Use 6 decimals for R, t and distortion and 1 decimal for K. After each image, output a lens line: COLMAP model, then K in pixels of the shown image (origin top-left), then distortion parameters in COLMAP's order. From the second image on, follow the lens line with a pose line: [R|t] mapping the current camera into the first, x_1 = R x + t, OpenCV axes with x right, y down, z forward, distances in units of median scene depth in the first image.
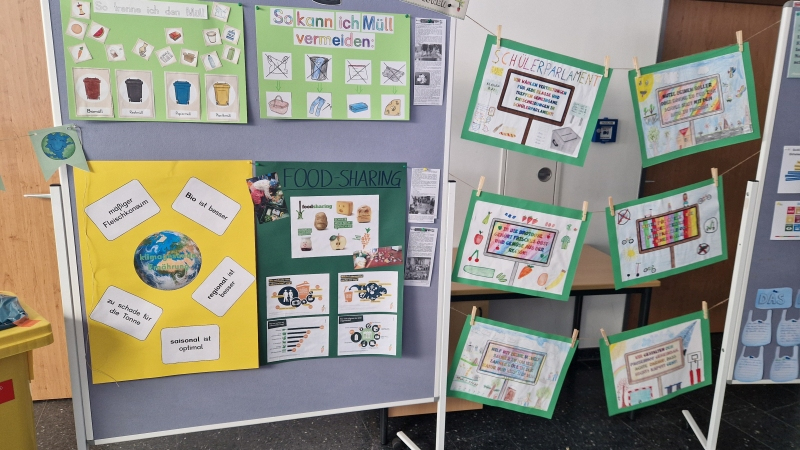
lens RADIAL K [[536.5, 0, 399.0], [0, 536.5, 219.7], [0, 0, 1]] dist [0.080026, -0.073711]
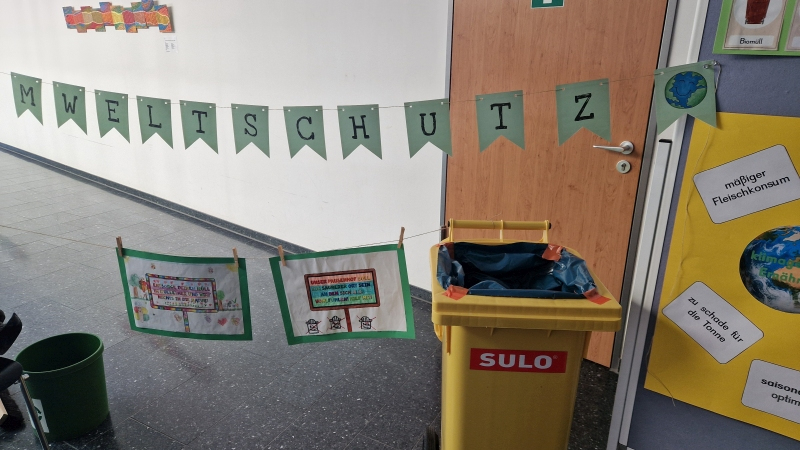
lens RADIAL K [[536.5, 0, 399.0], [0, 536.5, 219.7], [0, 0, 1]] dist [0.080026, -0.073711]
pose [[0.636121, 0.219139, -0.739817, -0.252857], [-0.161960, 0.975383, 0.149656, -0.007439], [0.754400, 0.024621, 0.655953, 0.190857]]
